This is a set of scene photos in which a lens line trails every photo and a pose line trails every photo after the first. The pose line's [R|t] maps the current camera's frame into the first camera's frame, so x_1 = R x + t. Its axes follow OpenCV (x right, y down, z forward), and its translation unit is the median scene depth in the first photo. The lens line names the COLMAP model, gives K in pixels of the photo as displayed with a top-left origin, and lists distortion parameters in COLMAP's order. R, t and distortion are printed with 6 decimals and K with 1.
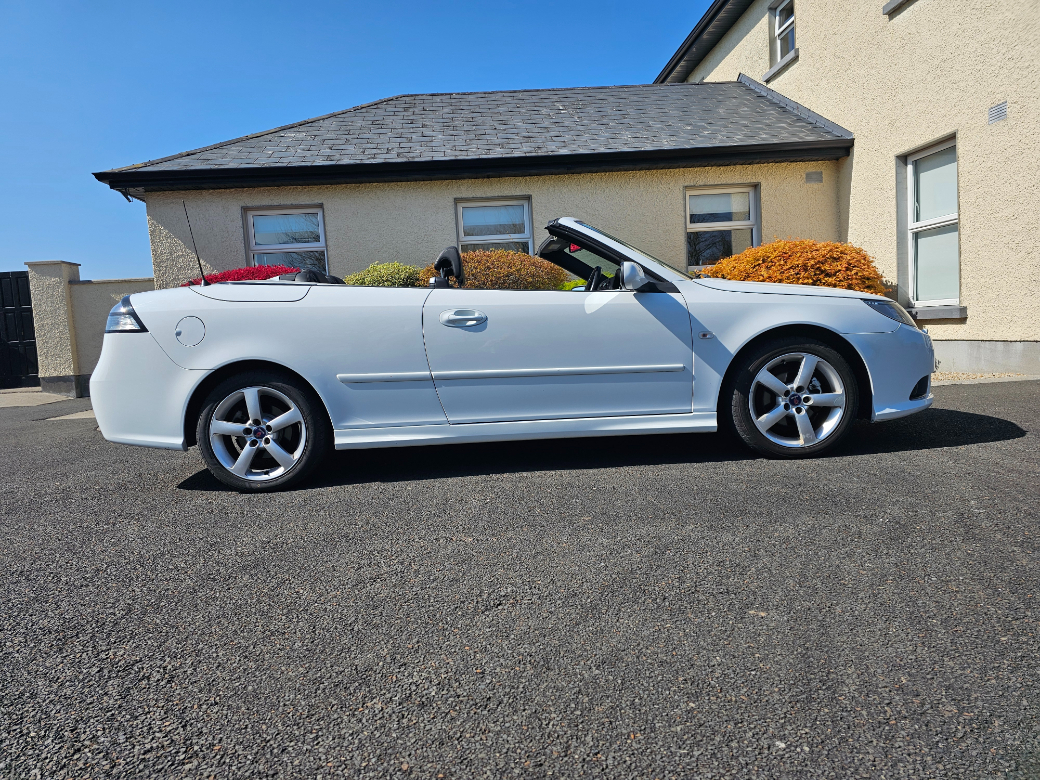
lens RADIAL K [[695.1, 0, 510.6], [0, 695.1, 382.0], [0, 0, 1]] dist [0.060405, -0.048073]
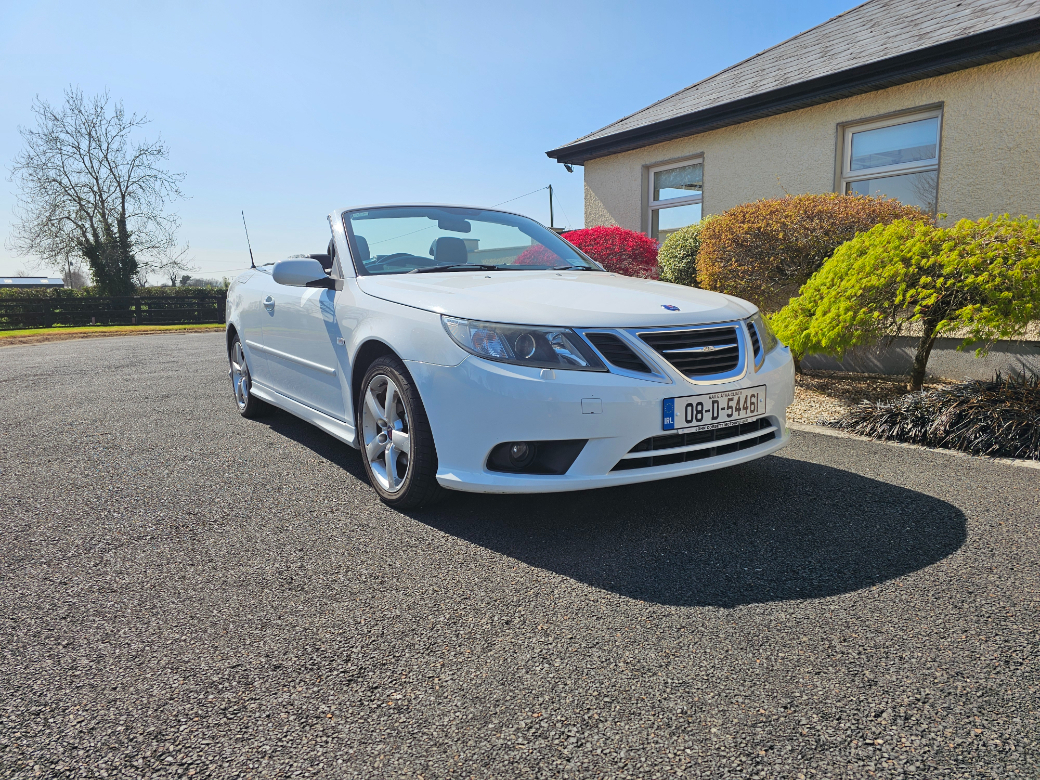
lens RADIAL K [[695.1, 0, 522.6], [0, 695.1, 387.2], [0, 0, 1]] dist [0.060405, -0.048073]
pose [[0.548487, 0.163012, -0.820115, 0.538431], [-0.076552, 0.986483, 0.144883, -0.072888], [0.832647, -0.016685, 0.553552, 0.323971]]
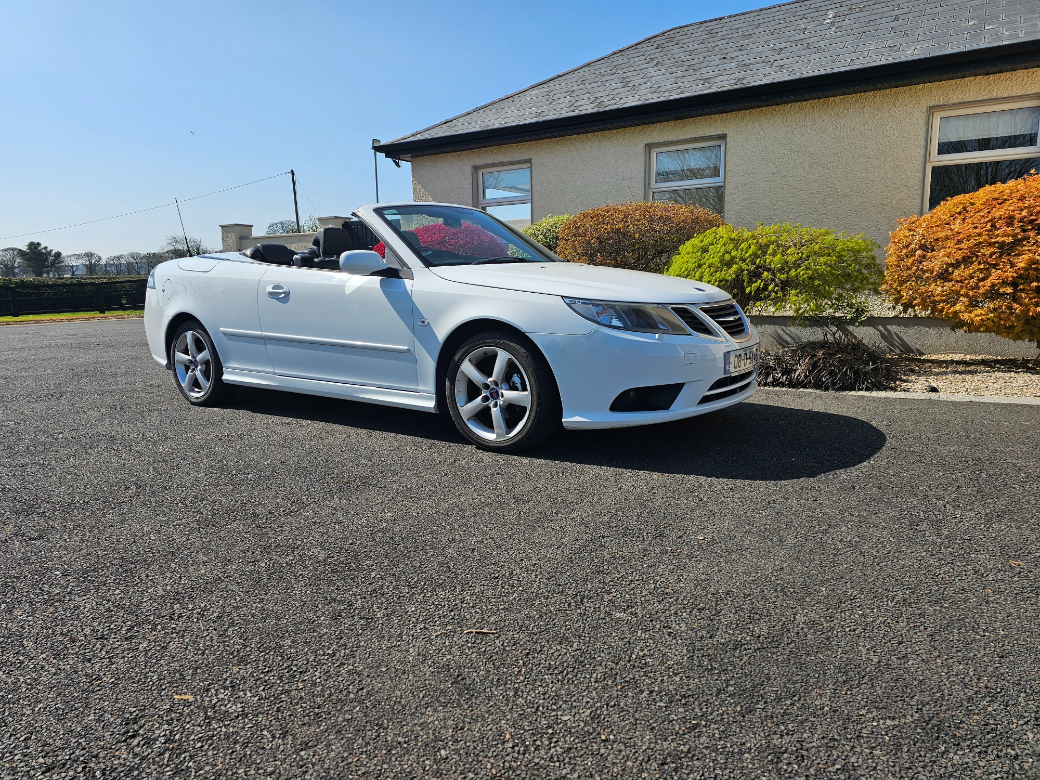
lens RADIAL K [[695.1, 0, 512.6], [0, 695.1, 377.9], [0, 0, 1]] dist [0.060405, -0.048073]
pose [[0.808665, 0.127670, -0.574249, 0.468906], [-0.071775, 0.990286, 0.119090, -0.054992], [0.583875, -0.055088, 0.809973, 0.102939]]
